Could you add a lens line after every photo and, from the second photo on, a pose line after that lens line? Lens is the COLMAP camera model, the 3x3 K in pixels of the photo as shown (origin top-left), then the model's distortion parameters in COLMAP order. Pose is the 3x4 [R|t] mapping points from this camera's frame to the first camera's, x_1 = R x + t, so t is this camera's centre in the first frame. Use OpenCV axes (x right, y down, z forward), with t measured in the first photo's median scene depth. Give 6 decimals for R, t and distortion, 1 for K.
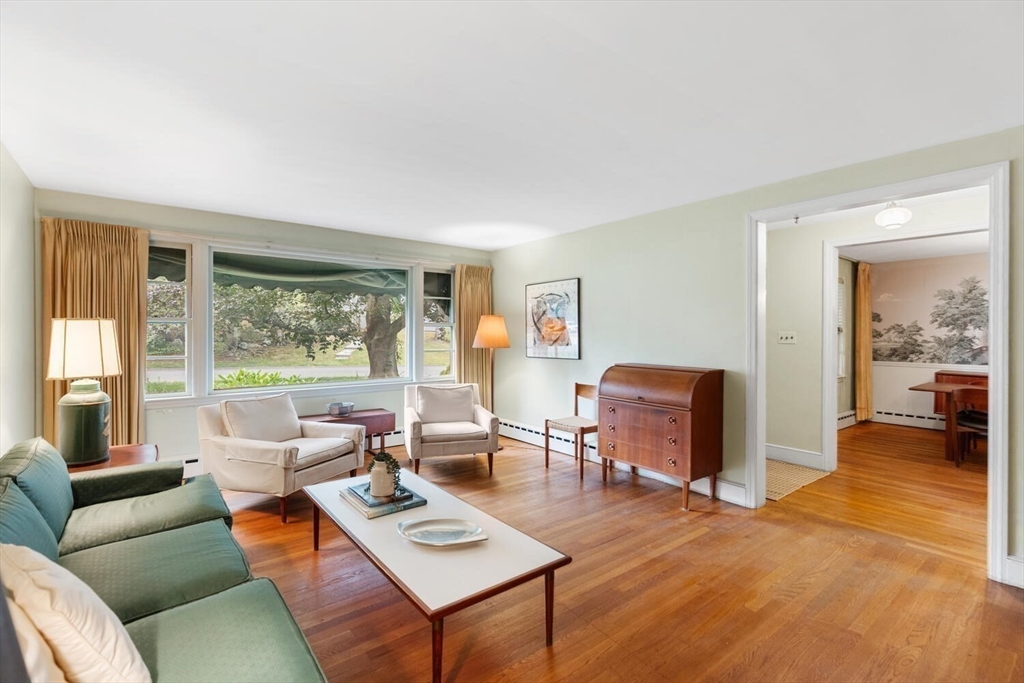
lens RADIAL K [[468.8, 0, 514.9], [0, 468.8, 337.7], [0, 0, 1]] dist [0.003883, -0.001492]
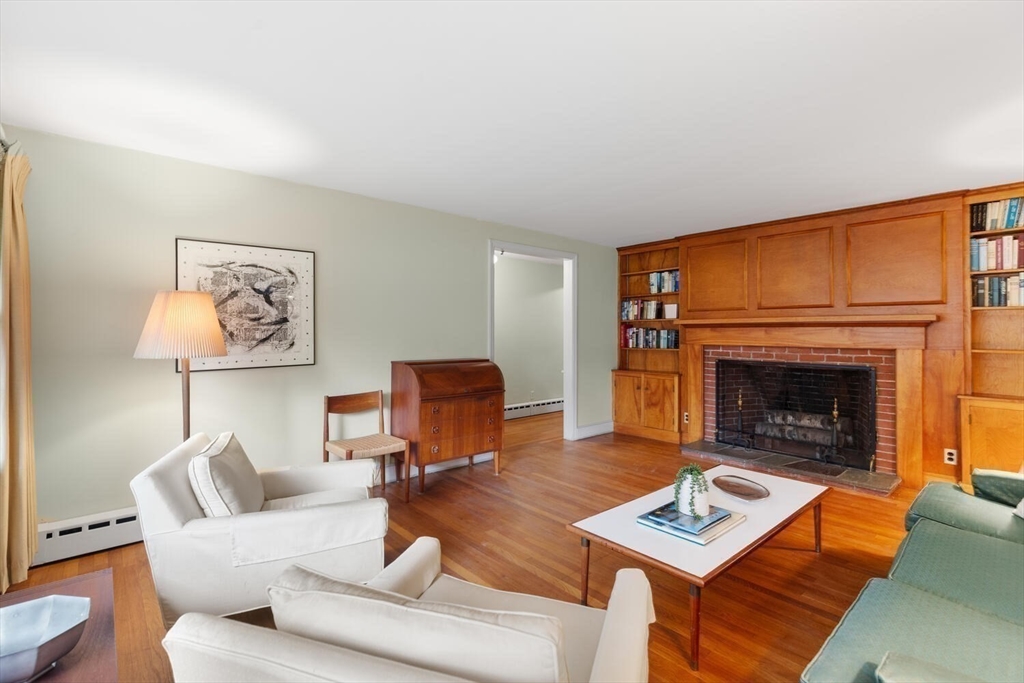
lens RADIAL K [[468.8, 0, 512.9], [0, 468.8, 333.8], [0, 0, 1]] dist [0.003883, -0.001492]
pose [[-0.056312, -0.008223, 0.998379, -0.586175], [0.008362, 0.999927, 0.008708, -0.004780], [-0.998378, 0.008838, -0.056239, 0.712132]]
